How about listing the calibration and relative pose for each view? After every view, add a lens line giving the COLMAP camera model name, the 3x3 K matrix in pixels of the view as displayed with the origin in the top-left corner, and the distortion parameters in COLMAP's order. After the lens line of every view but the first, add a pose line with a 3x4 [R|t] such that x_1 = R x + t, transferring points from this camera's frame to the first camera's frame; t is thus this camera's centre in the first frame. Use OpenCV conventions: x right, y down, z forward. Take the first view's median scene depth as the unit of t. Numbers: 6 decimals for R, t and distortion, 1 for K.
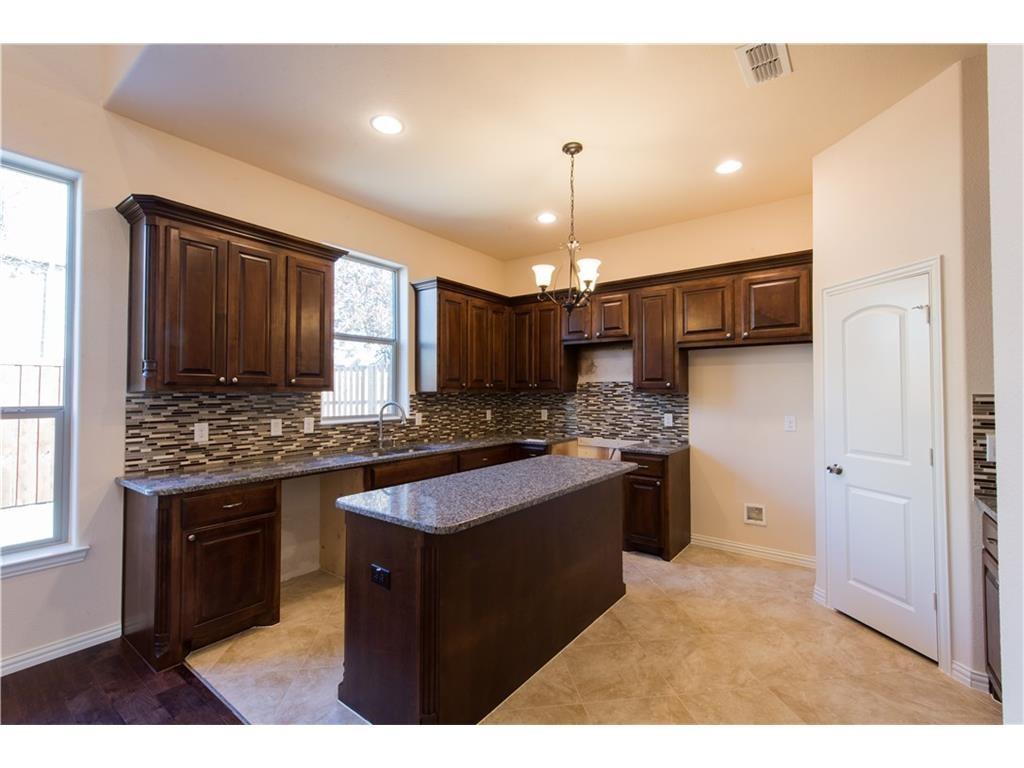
lens RADIAL K [[451.2, 0, 506.7], [0, 451.2, 384.2], [0, 0, 1]] dist [0.007064, -0.001173]
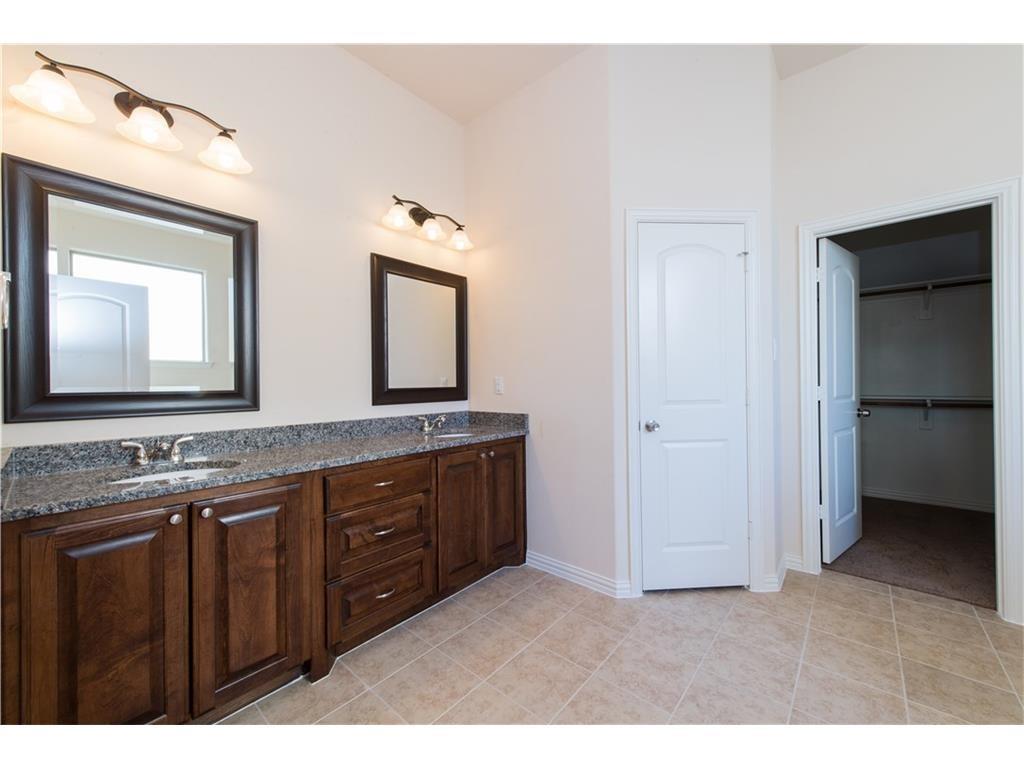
lens RADIAL K [[401.9, 0, 507.8], [0, 401.9, 378.2], [0, 0, 1]] dist [0.000224, -0.000227]
pose [[0.085381, 0.005167, 0.996335, -0.040132], [-0.022690, 0.999737, -0.003241, 0.096355], [-0.996090, -0.022330, 0.085475, 1.075064]]
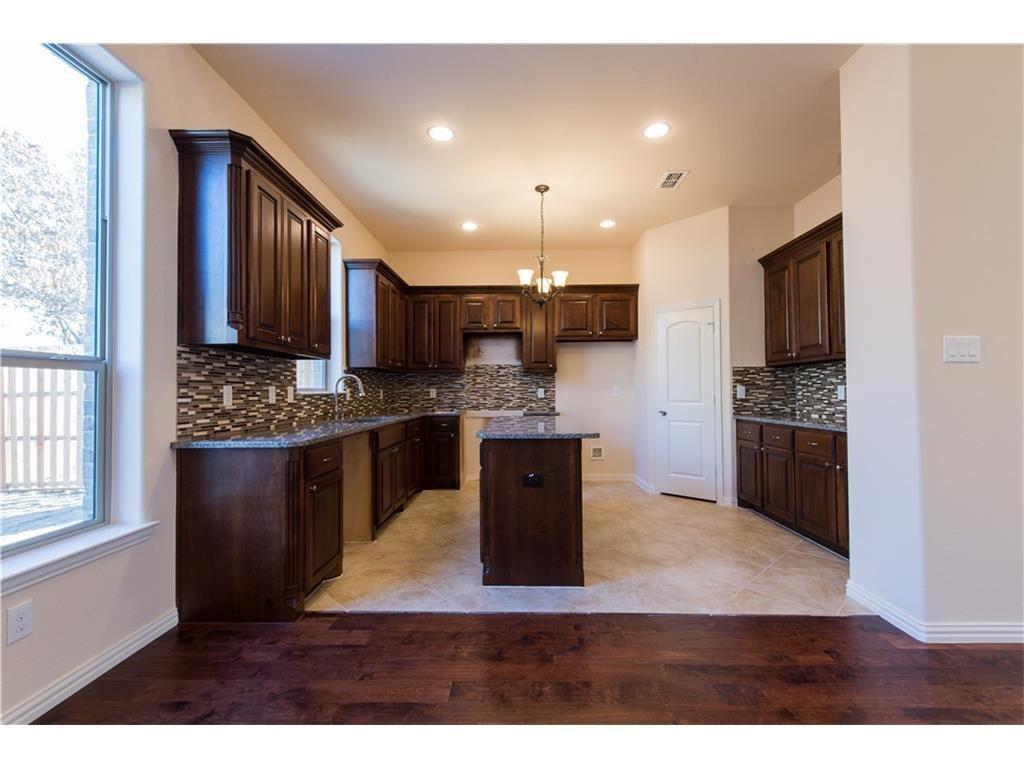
lens RADIAL K [[451.2, 0, 510.4], [0, 451.2, 384.3], [0, 0, 1]] dist [0.007064, -0.001173]
pose [[0.812795, 0.005514, 0.582524, -0.683310], [-0.005661, 0.999983, -0.001567, 0.075131], [-0.582523, -0.002024, 0.812812, -0.065758]]
